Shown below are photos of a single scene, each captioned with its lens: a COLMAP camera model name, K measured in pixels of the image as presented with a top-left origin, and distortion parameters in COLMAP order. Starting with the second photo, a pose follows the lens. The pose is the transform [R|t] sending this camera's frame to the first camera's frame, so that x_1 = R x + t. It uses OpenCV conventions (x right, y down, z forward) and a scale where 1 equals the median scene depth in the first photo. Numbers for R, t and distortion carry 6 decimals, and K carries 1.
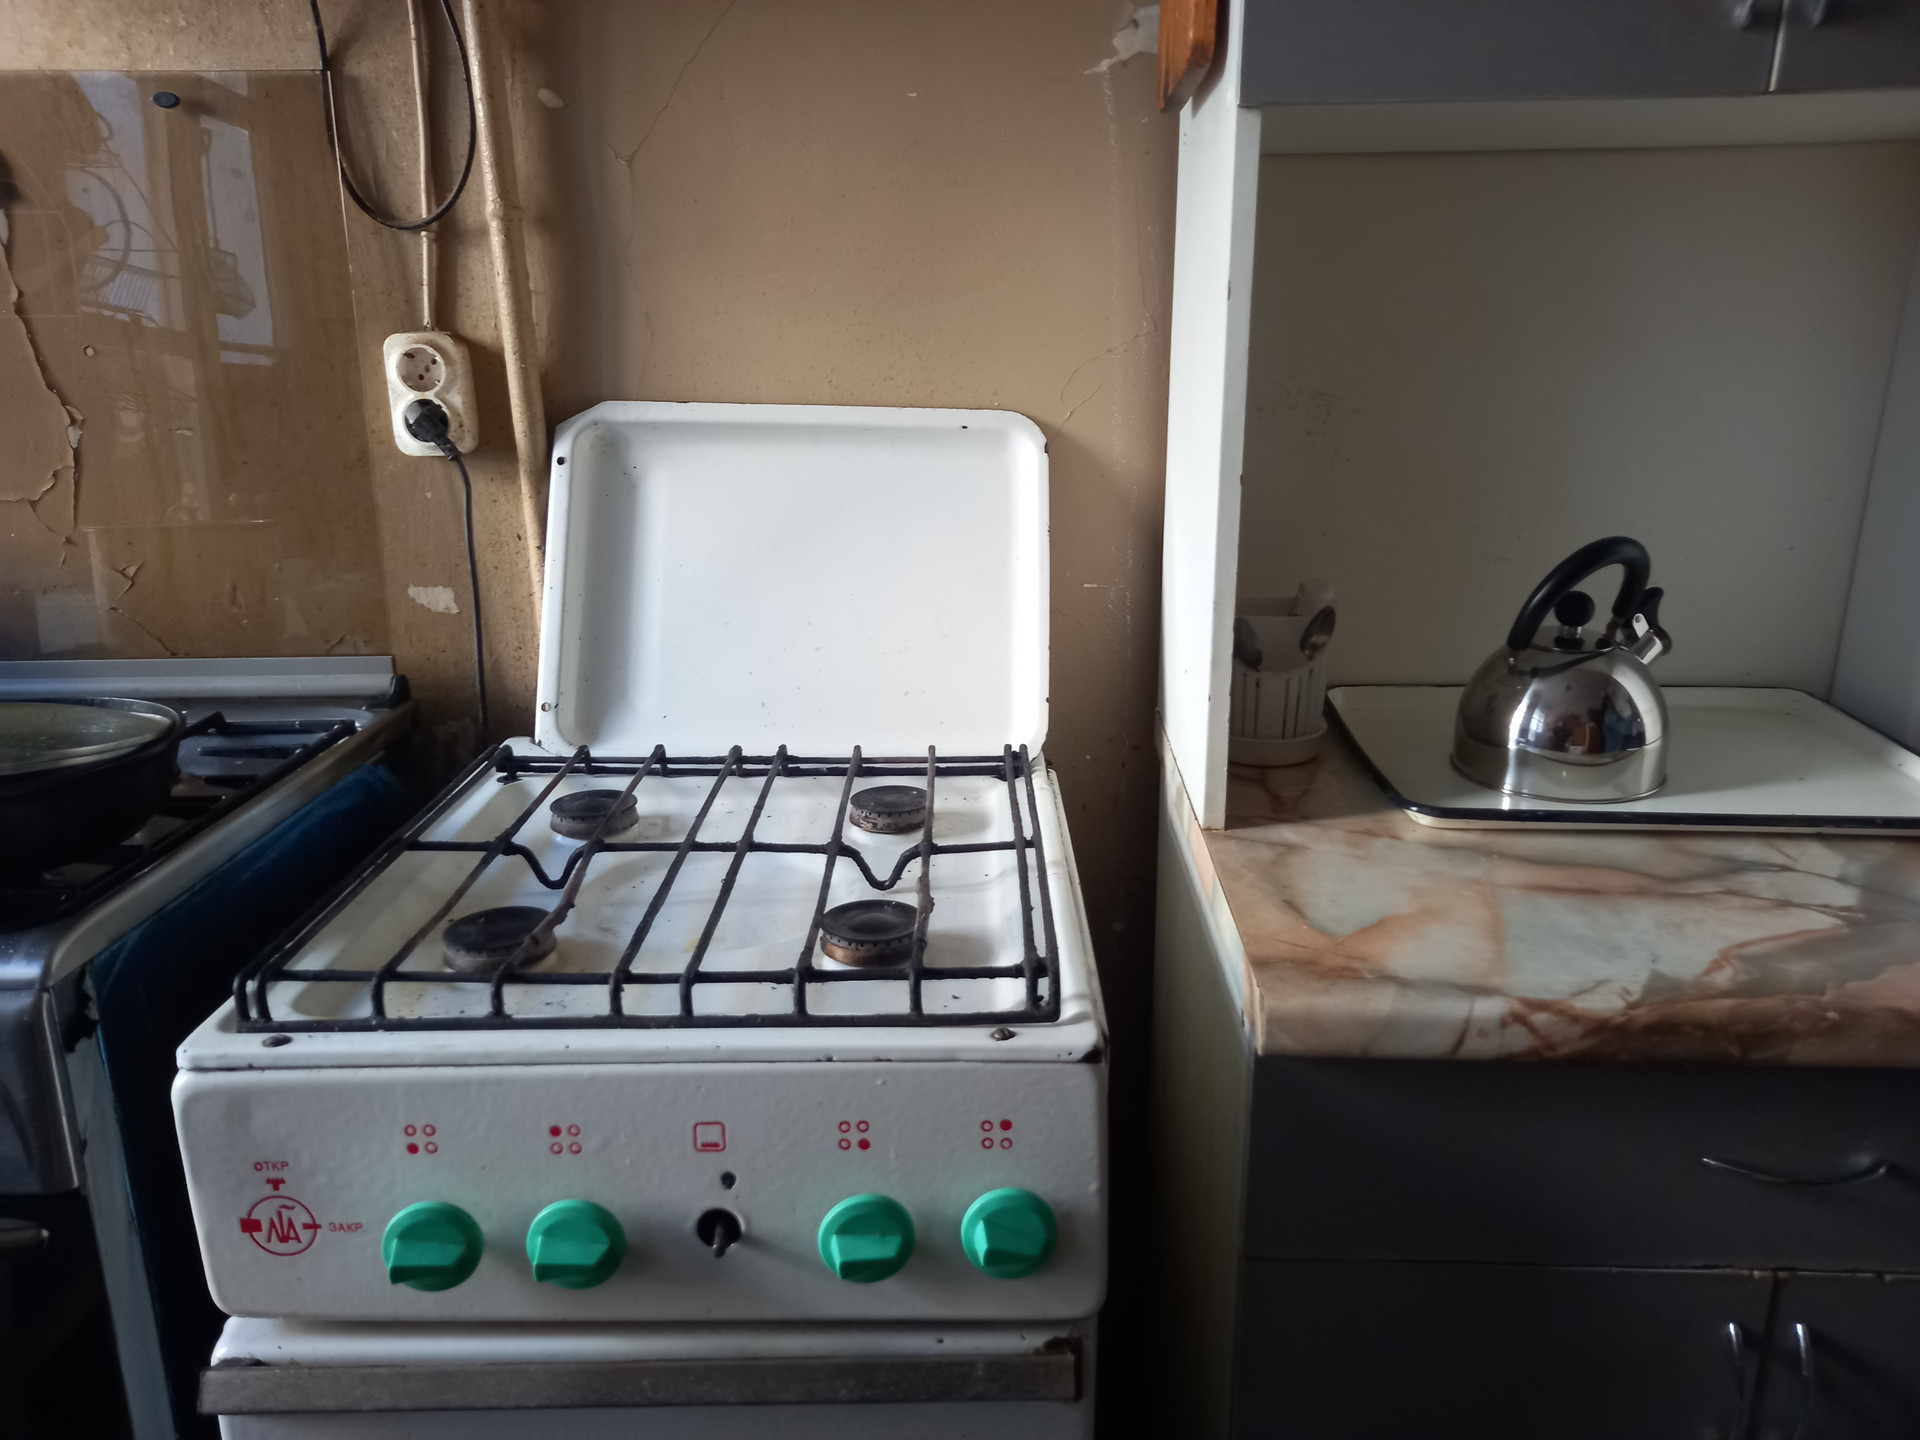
lens RADIAL K [[1396.4, 0, 960.8], [0, 1396.4, 720.1], [0, 0, 1]] dist [0.052339, -0.058105]
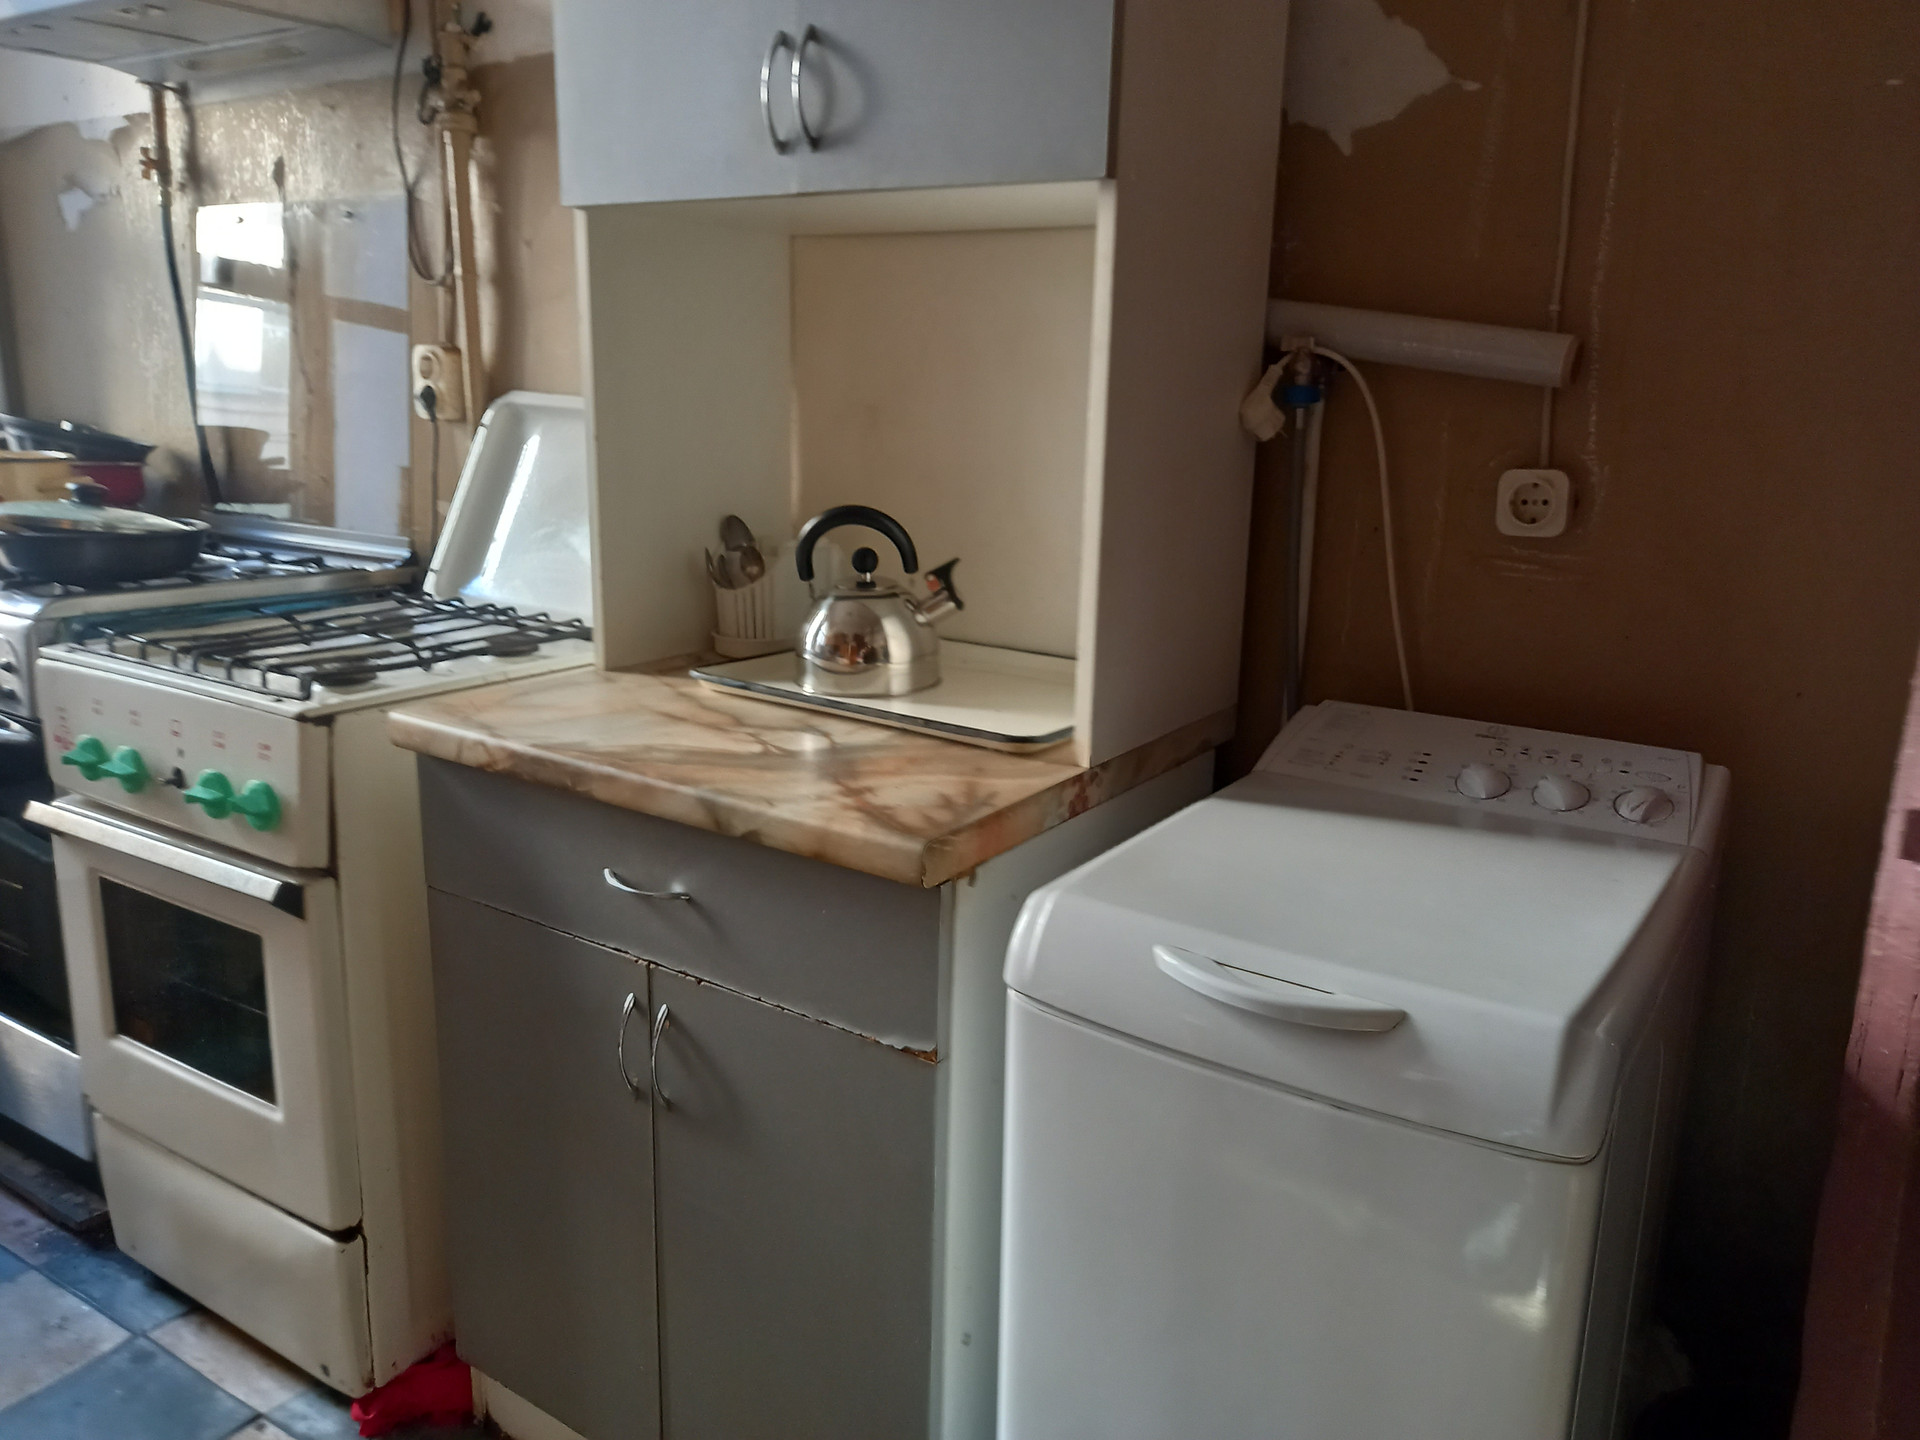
lens RADIAL K [[1414.1, 0, 955.4], [0, 1414.1, 723.3], [0, 0, 1]] dist [0.043373, -0.050971]
pose [[0.845197, 0.156121, -0.511144, 1.601666], [-0.181163, 0.983453, 0.000820, 0.080064], [0.502814, 0.091907, 0.859495, -0.159281]]
